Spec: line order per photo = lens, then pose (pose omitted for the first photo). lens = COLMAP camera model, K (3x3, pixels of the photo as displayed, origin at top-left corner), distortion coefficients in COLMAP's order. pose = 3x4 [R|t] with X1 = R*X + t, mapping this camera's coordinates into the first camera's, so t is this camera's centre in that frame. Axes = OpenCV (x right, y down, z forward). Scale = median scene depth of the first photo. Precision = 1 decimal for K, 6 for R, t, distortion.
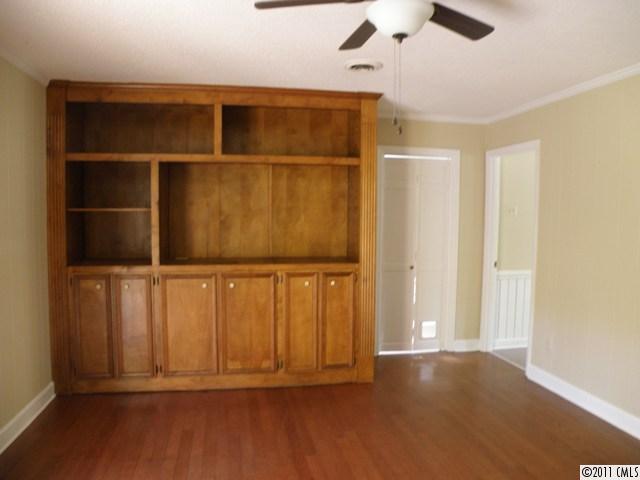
lens RADIAL K [[477.2, 0, 320.0], [0, 477.2, 240.0], [0, 0, 1]] dist [-0.135409, 0.005323]
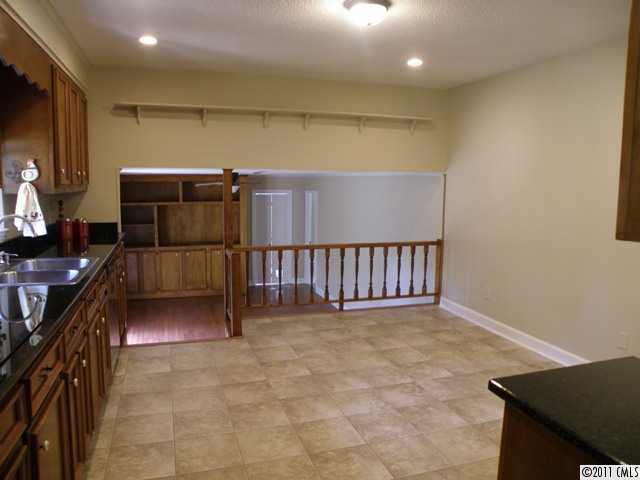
lens RADIAL K [[477.2, 0, 320.0], [0, 477.2, 240.0], [0, 0, 1]] dist [-0.135409, 0.005323]
pose [[0.991901, -0.016541, 0.125935, 0.186108], [0.008544, 0.997927, 0.063784, -0.128410], [-0.126729, -0.062191, 0.989986, -1.501381]]
